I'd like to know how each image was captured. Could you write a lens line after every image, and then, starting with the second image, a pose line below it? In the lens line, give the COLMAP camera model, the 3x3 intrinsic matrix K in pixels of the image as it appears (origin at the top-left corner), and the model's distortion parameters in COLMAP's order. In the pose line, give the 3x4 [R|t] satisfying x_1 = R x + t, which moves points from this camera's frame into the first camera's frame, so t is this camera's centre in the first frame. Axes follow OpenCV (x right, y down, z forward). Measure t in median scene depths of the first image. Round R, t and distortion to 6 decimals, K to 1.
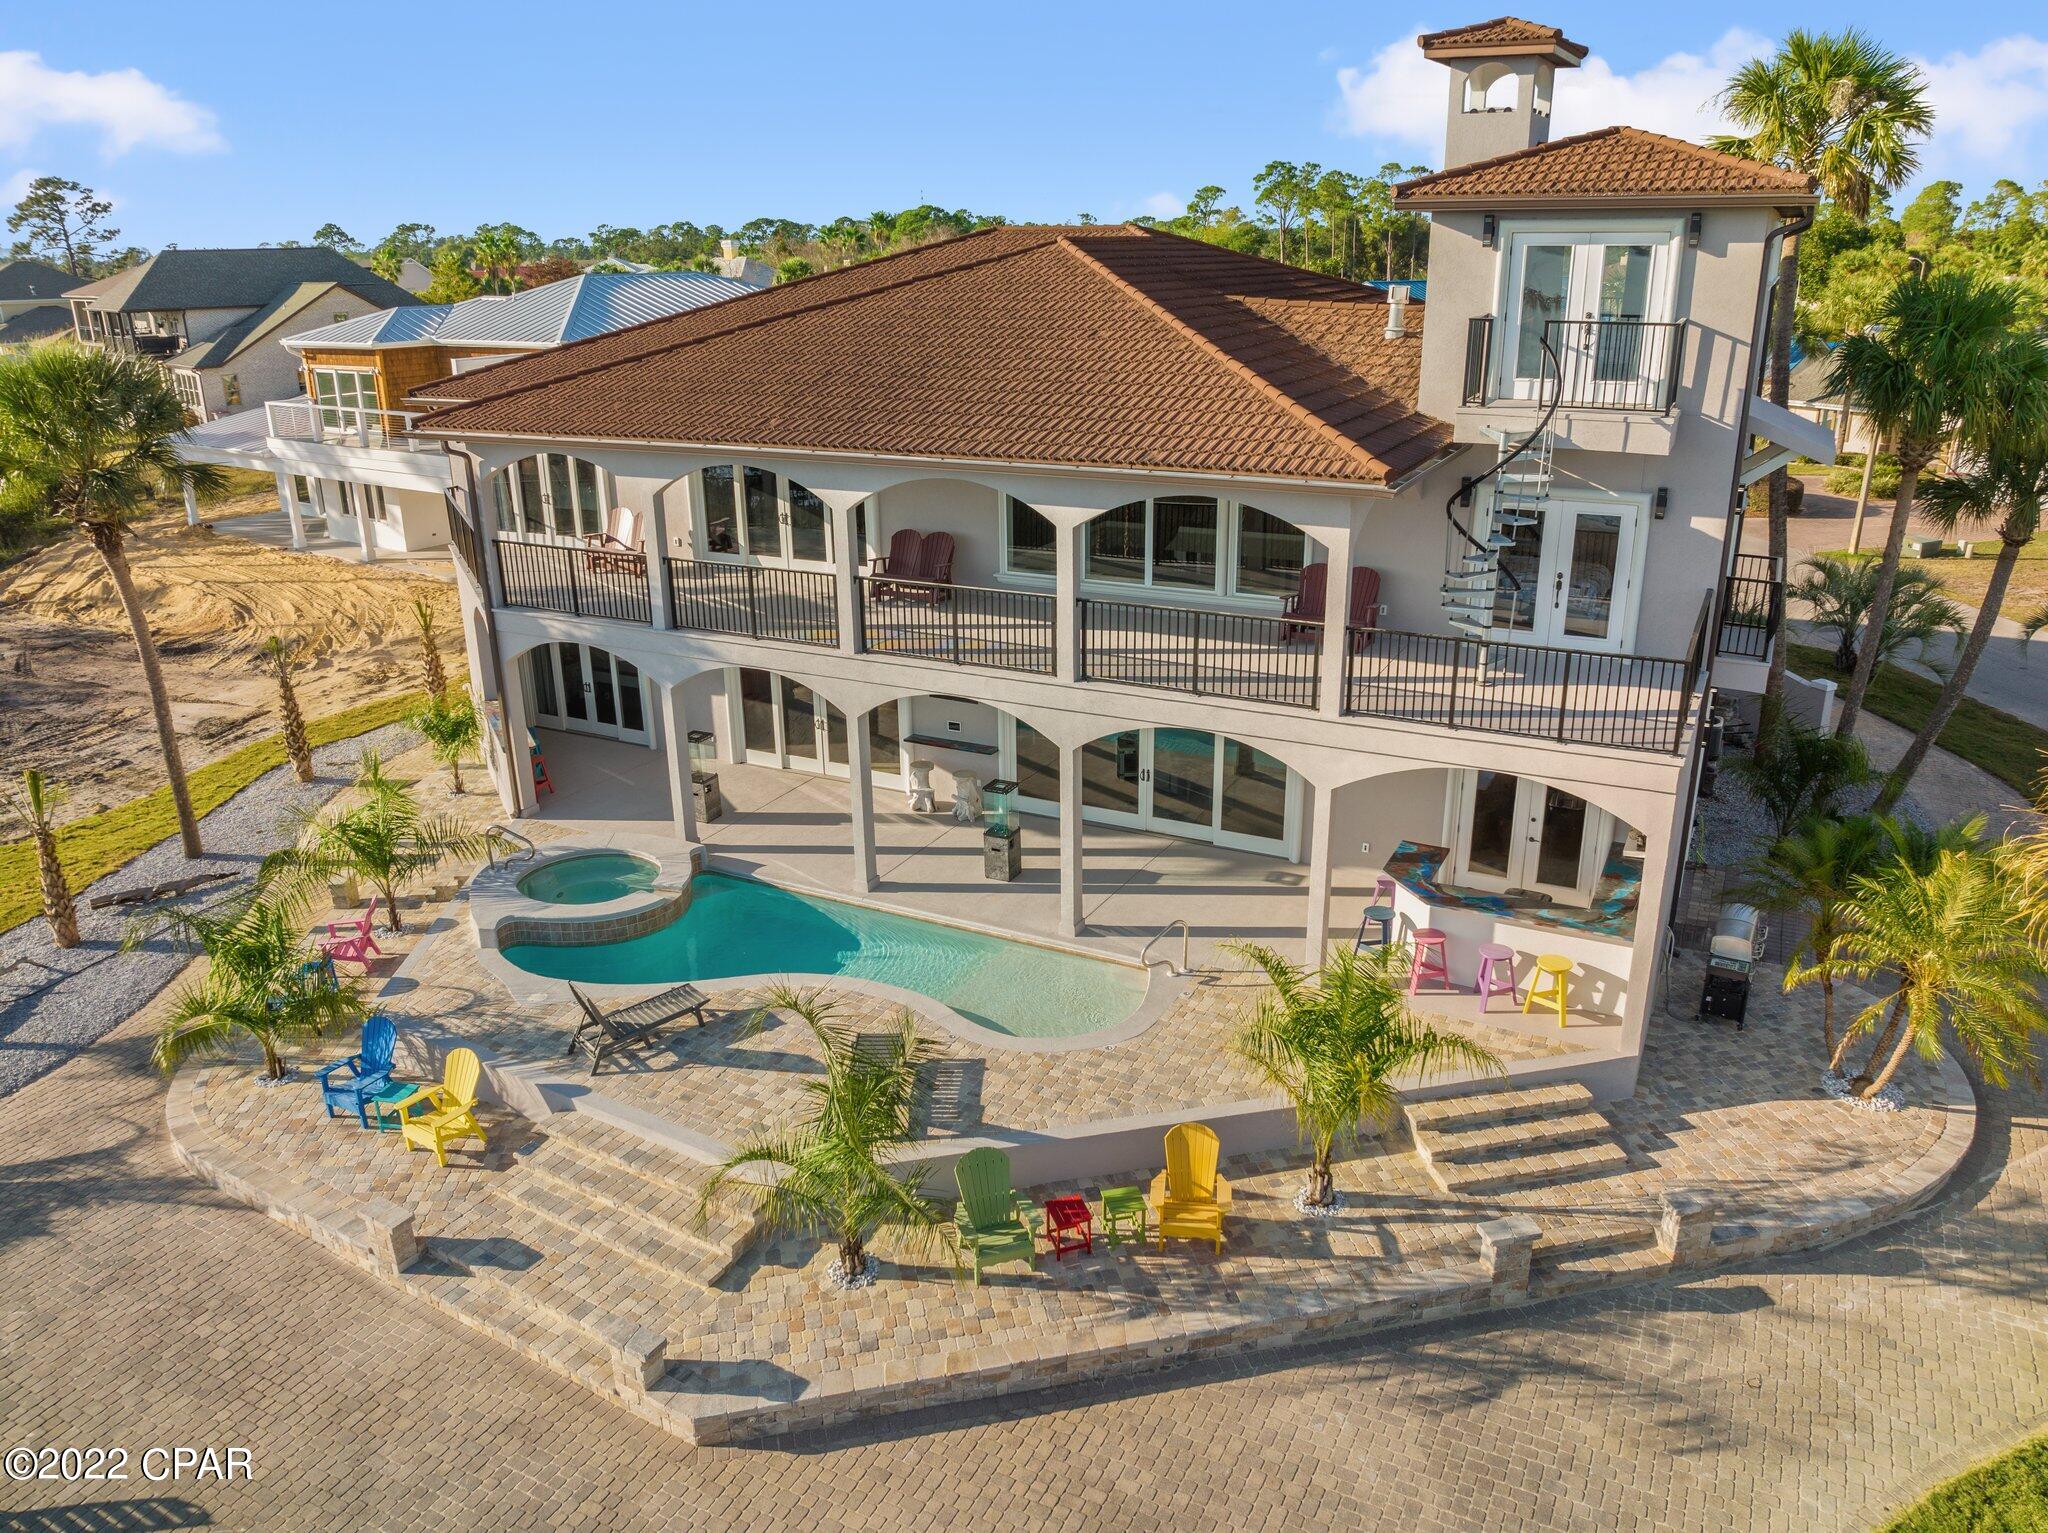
lens RADIAL K [[1451.7, 0, 1027.5], [0, 1451.7, 754.2], [0, 0, 1]] dist [-0.036333, 0.005719]
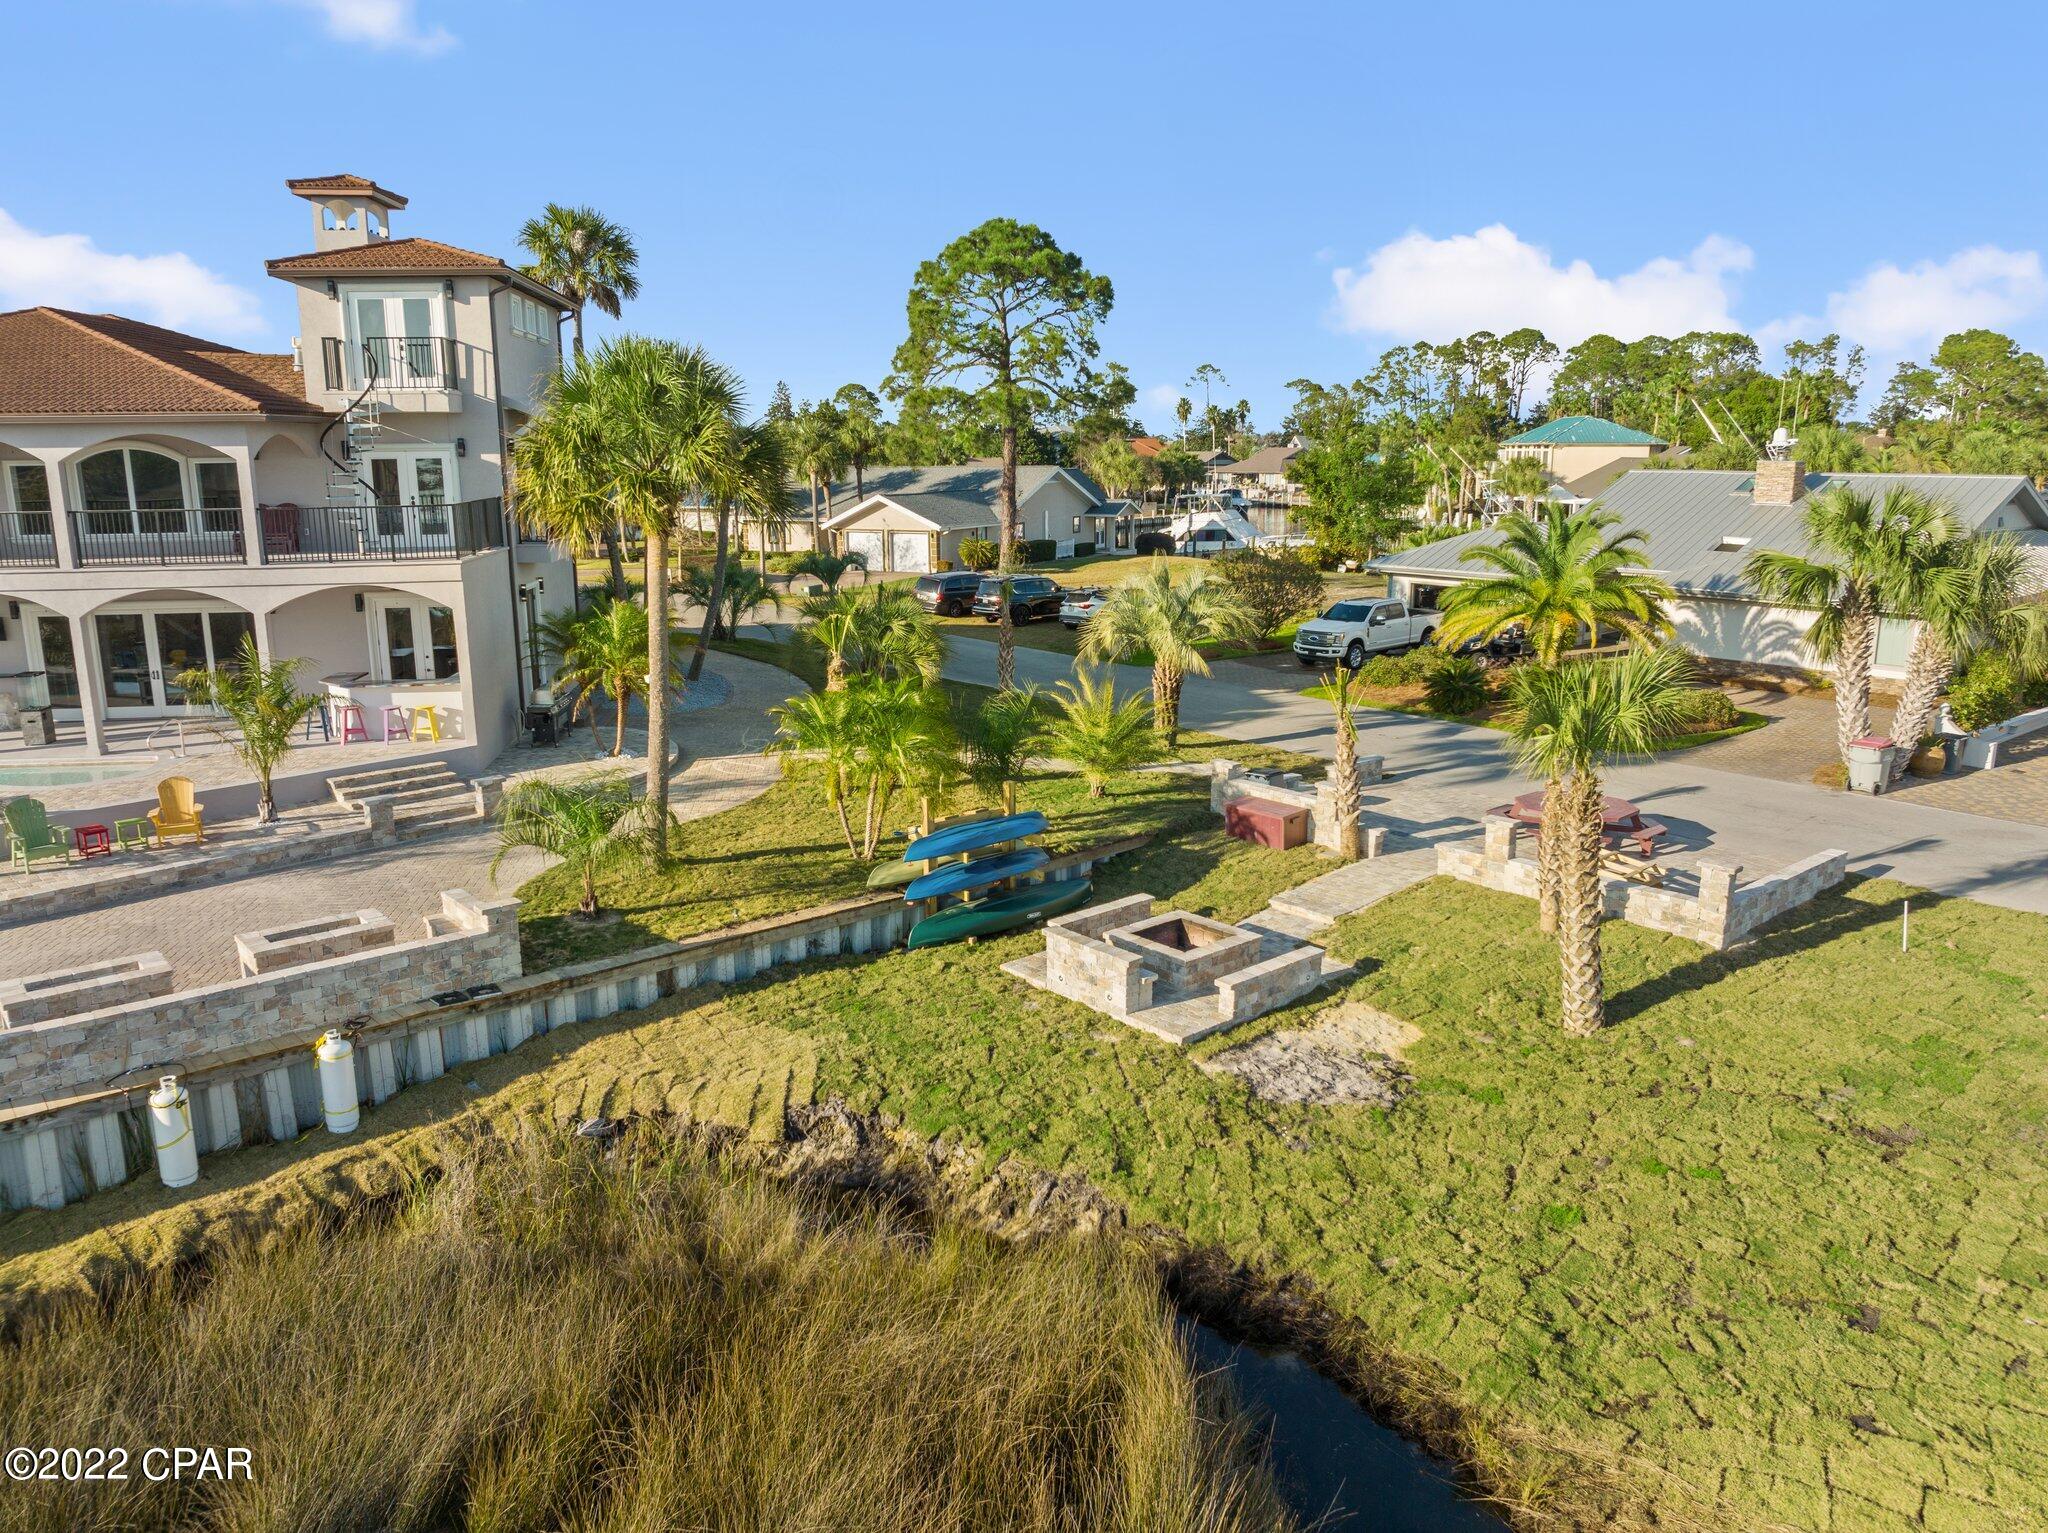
lens RADIAL K [[1412.0, 0, 1024.0], [0, 1412.0, 766.5], [0, 0, 1]] dist [-0.050266, 0.002973]
pose [[0.827634, -0.113104, 0.549754, 0.048287], [0.178496, 0.981674, -0.066754, 0.507526], [-0.532129, 0.153377, 0.832655, -0.799985]]
